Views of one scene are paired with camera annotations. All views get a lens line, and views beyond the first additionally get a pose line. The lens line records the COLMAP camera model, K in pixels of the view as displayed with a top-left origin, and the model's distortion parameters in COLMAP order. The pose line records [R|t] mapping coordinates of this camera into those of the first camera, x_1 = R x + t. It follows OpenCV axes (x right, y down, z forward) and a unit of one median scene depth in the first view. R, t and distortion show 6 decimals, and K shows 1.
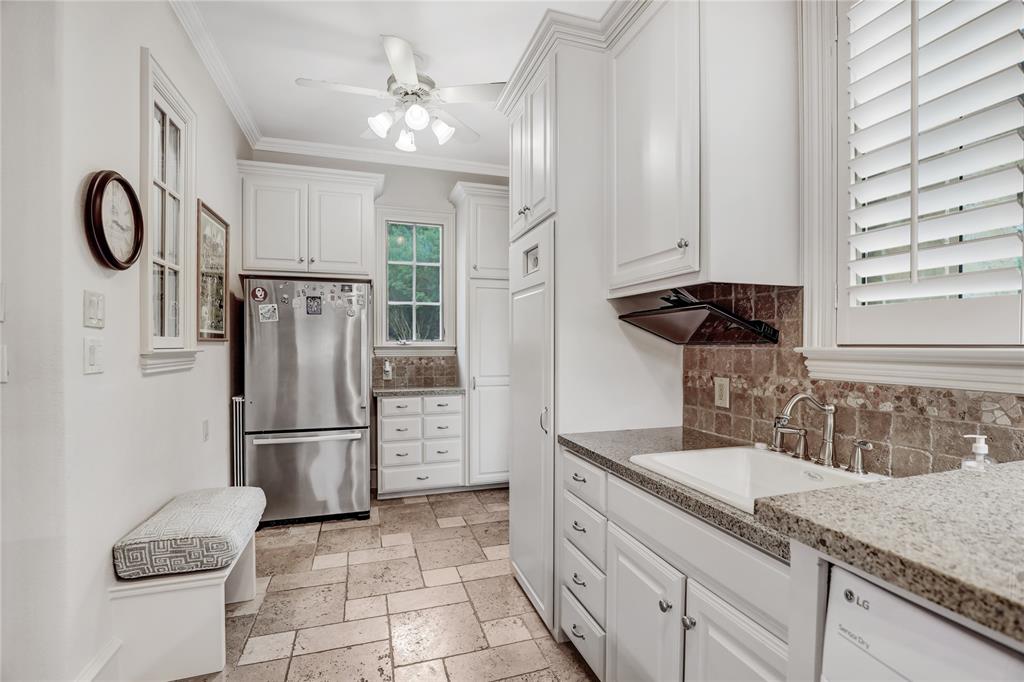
lens RADIAL K [[467.8, 0, 514.4], [0, 467.8, 343.9], [0, 0, 1]] dist [-0.010774, 0.000775]
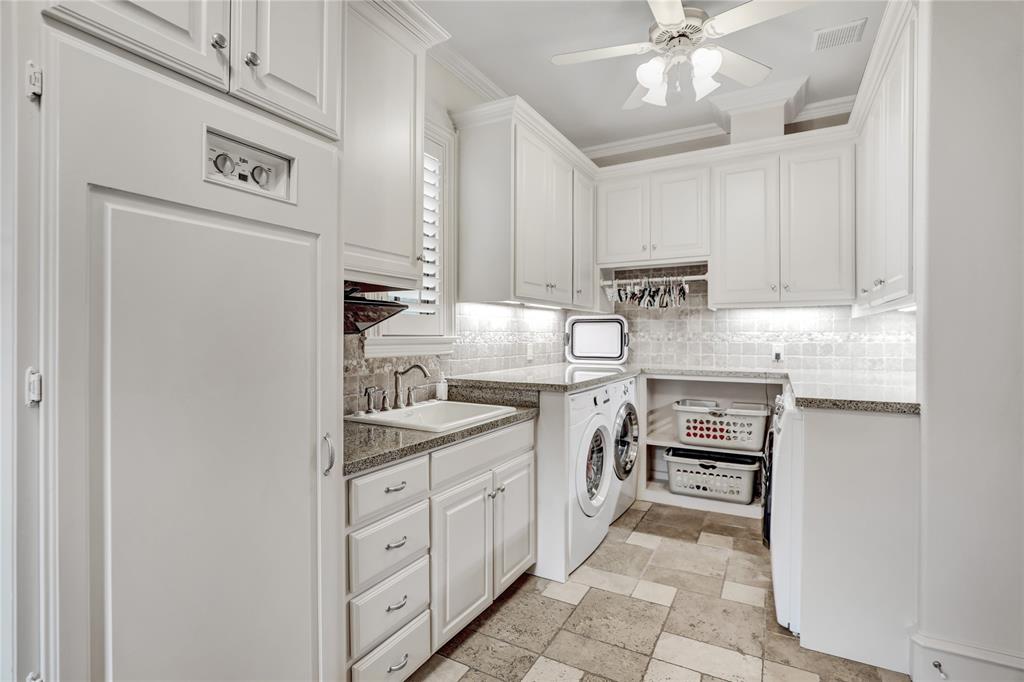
lens RADIAL K [[467.8, 0, 514.6], [0, 467.8, 340.6], [0, 0, 1]] dist [-0.010774, 0.000775]
pose [[-0.675829, -0.003401, 0.737051, -0.785589], [0.000197, 0.999988, 0.004795, 0.013725], [-0.737058, 0.003386, -0.675821, 1.733860]]
